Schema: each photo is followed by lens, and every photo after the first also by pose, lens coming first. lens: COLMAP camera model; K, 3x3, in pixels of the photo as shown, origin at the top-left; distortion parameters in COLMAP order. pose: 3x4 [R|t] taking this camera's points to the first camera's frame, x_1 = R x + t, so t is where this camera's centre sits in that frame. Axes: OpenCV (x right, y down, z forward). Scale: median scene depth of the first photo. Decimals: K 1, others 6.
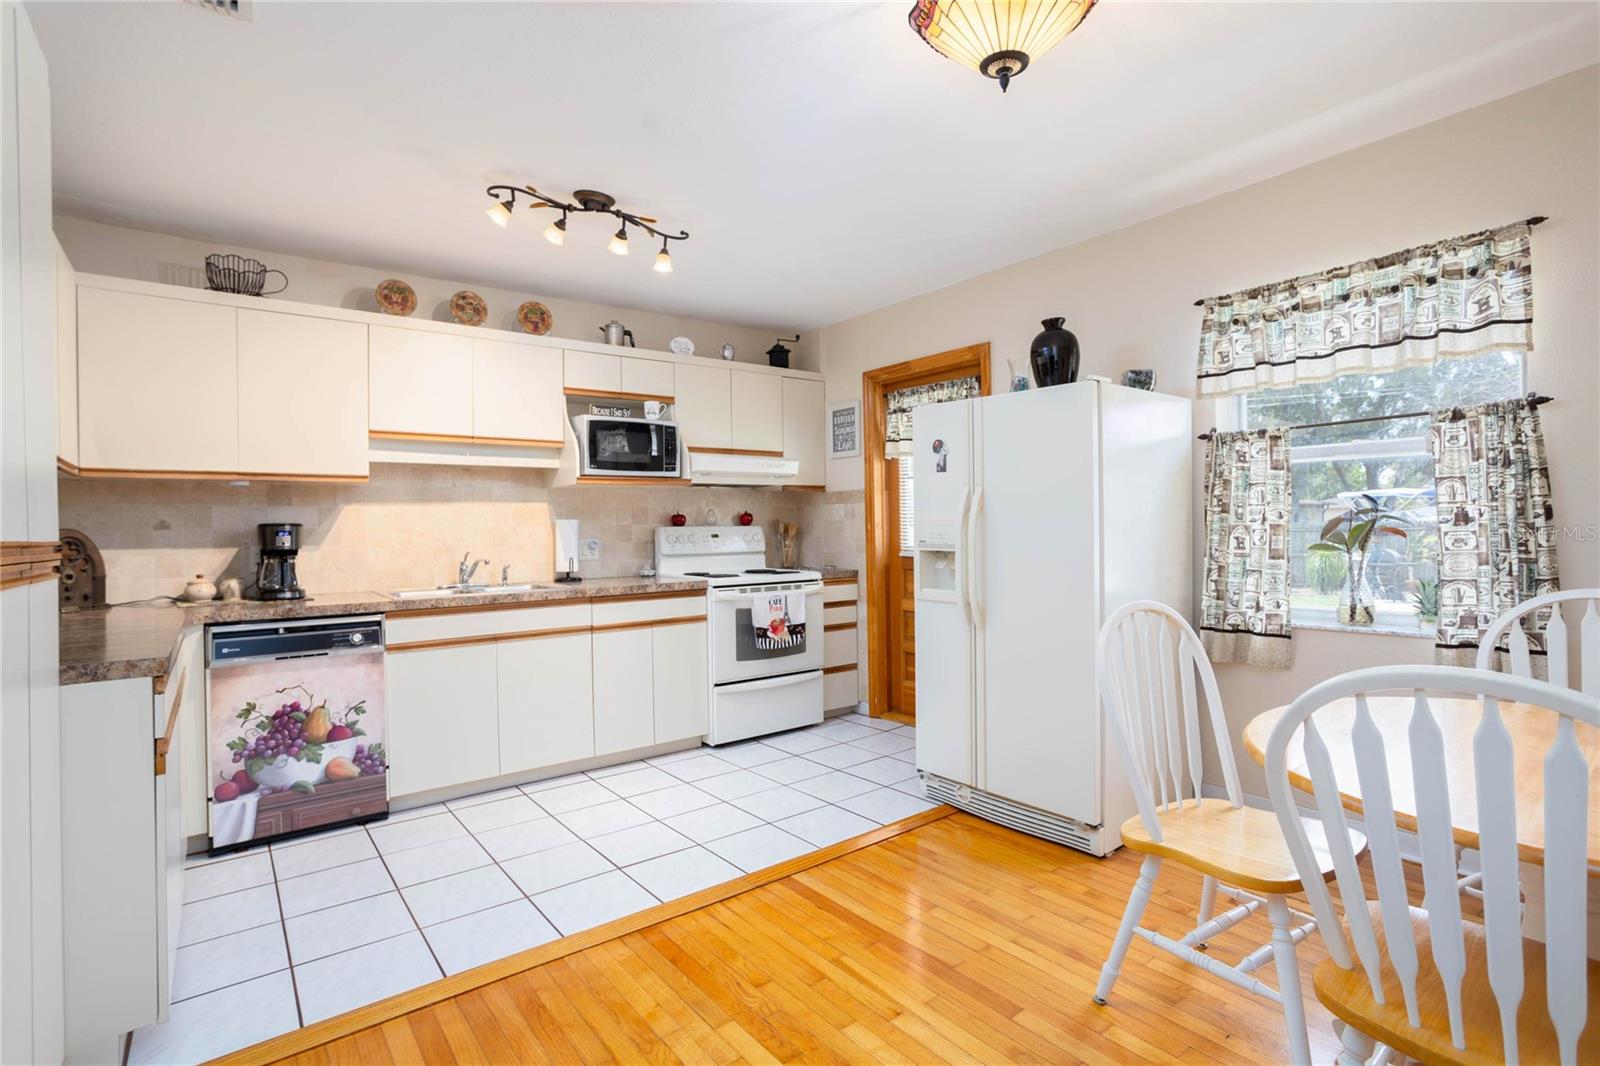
lens RADIAL K [[779.9, 0, 780.6], [0, 779.9, 530.3], [0, 0, 1]] dist [-0.002000, -0.000042]
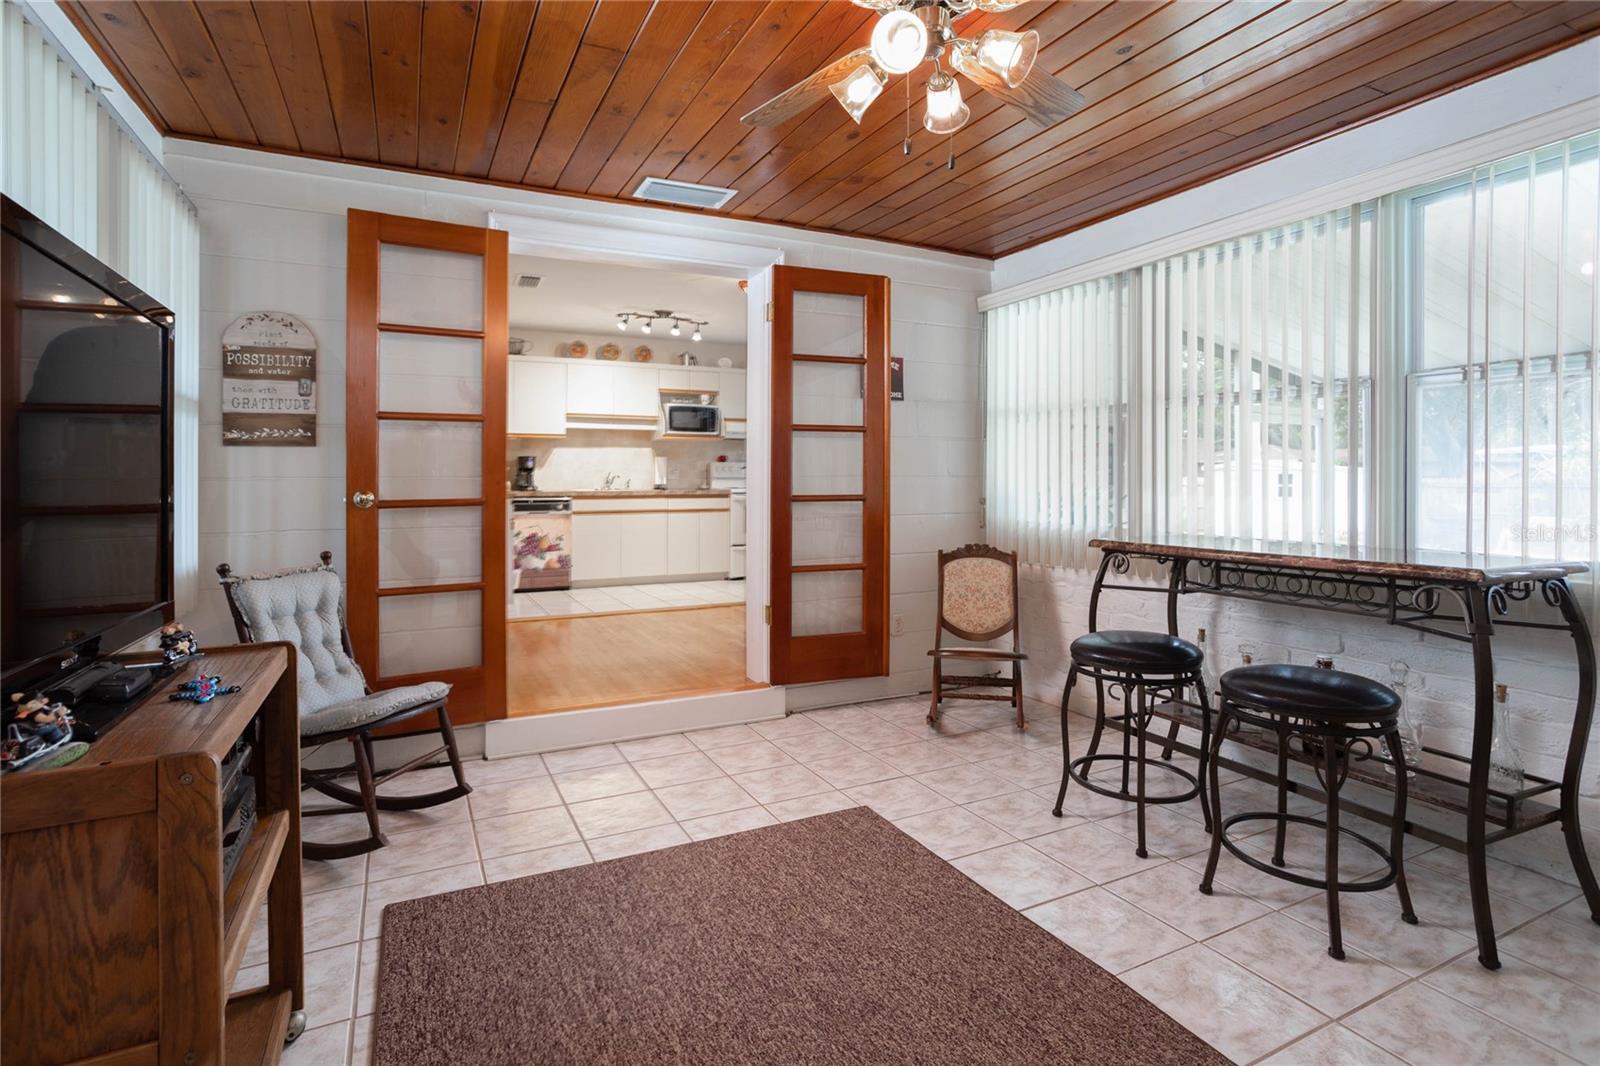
lens RADIAL K [[796.5, 0, 803.0], [0, 796.5, 465.9], [0, 0, 1]] dist [0.000067, 0.000023]
pose [[0.986242, 0.009412, -0.165038, 0.455464], [-0.013016, 0.999699, -0.020772, 0.050447], [0.164793, 0.022635, 0.986068, -0.999121]]
